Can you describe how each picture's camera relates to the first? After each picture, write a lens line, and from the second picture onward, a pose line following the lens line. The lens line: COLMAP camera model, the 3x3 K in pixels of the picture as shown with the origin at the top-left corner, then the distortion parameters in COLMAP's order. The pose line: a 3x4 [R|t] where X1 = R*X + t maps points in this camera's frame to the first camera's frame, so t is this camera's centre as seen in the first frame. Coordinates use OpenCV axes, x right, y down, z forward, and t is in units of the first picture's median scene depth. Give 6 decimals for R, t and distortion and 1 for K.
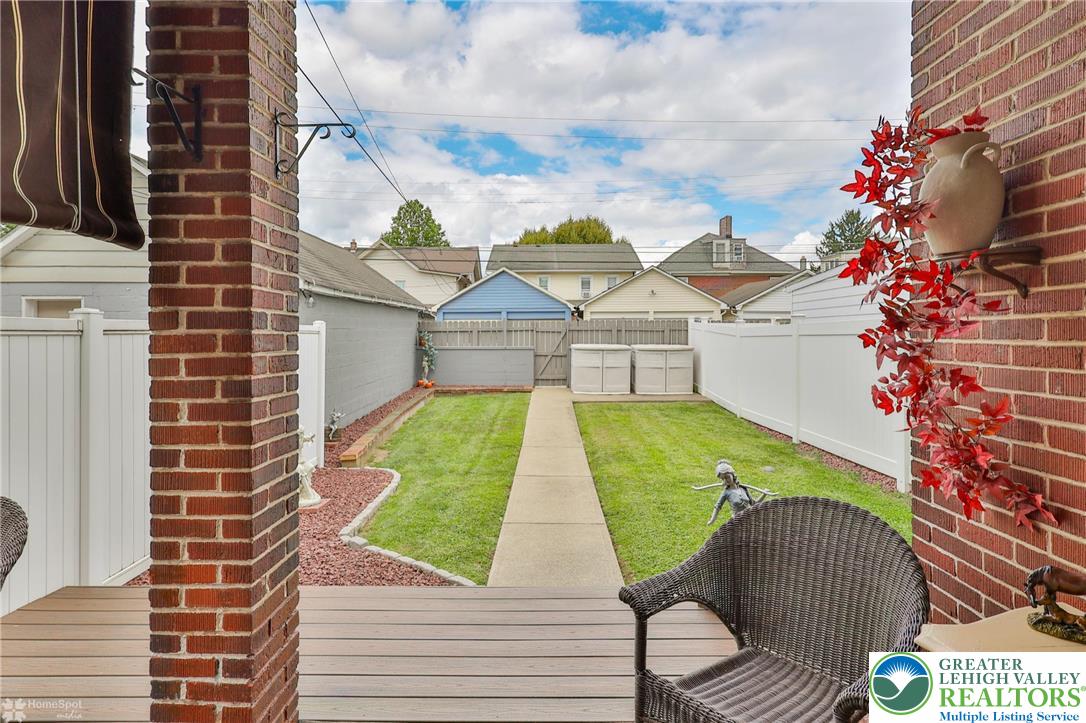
lens RADIAL K [[541.3, 0, 537.9], [0, 541.3, 340.3], [0, 0, 1]] dist [-0.000986, -0.000204]
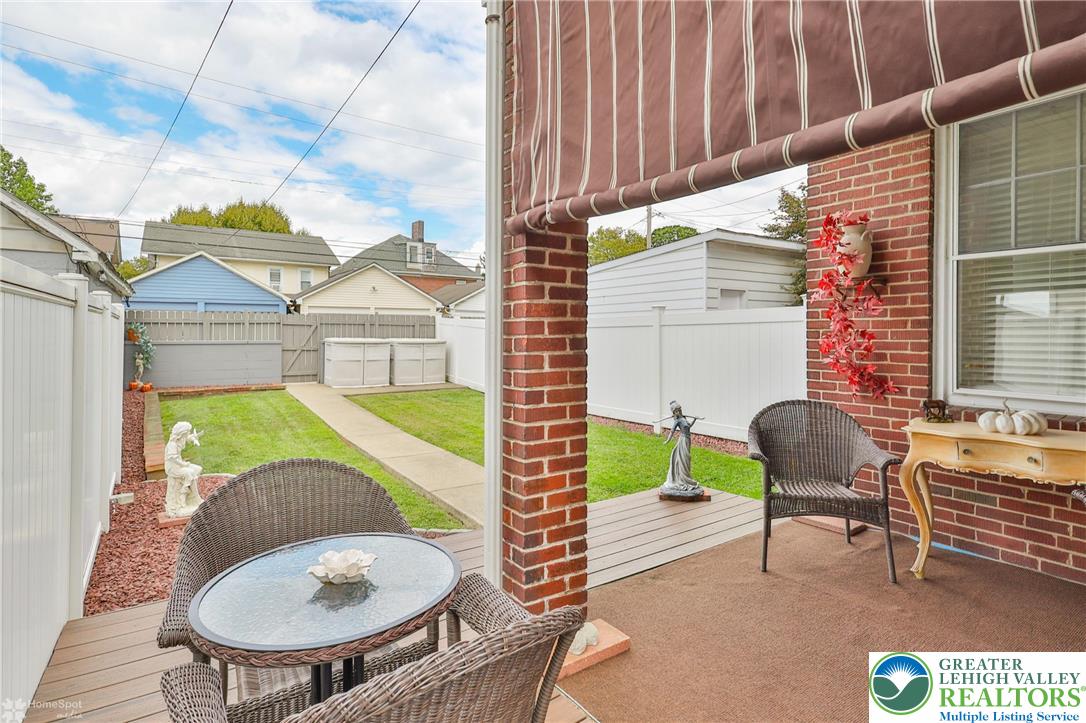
lens RADIAL K [[516.5, 0, 564.1], [0, 516.5, 338.2], [0, 0, 1]] dist [0.004435, 0.000393]
pose [[0.827126, -0.003534, 0.562006, -0.133886], [0.002135, 0.999993, 0.003145, 0.007172], [-0.562013, -0.001401, 0.827127, -0.007047]]
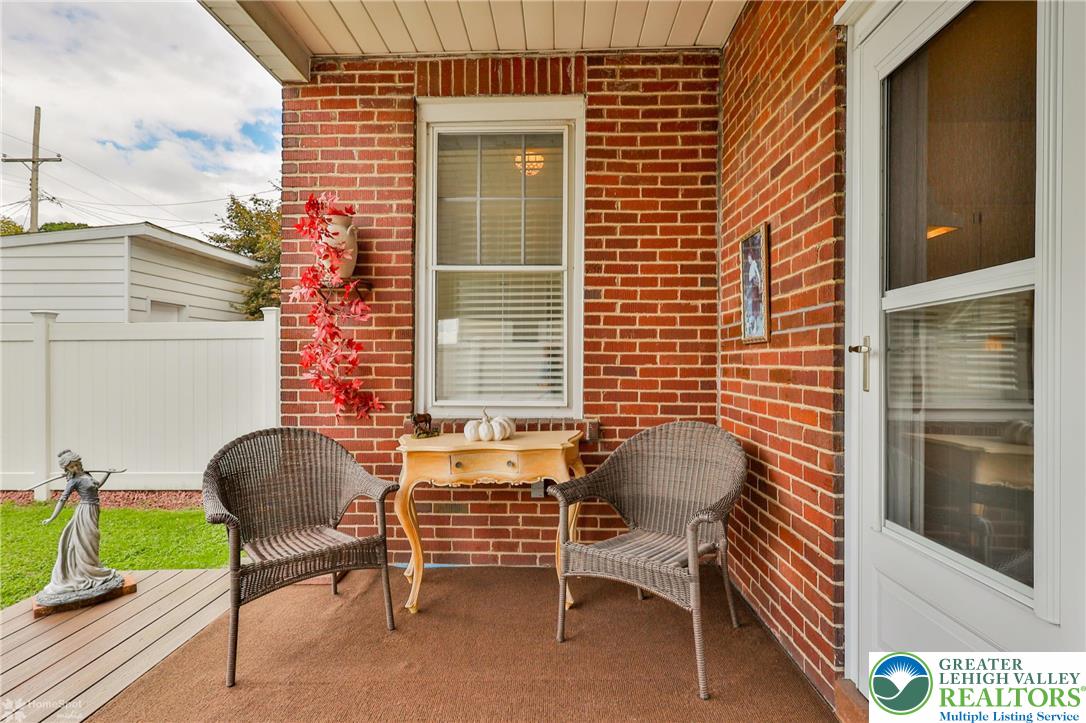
lens RADIAL K [[533.2, 0, 528.5], [0, 533.2, 362.6], [0, 0, 1]] dist [0.000190, 0.000456]
pose [[0.062363, 0.000605, 0.998053, -0.098963], [0.001032, 0.999999, -0.000671, 0.012692], [-0.998053, 0.001072, 0.062362, 0.022776]]
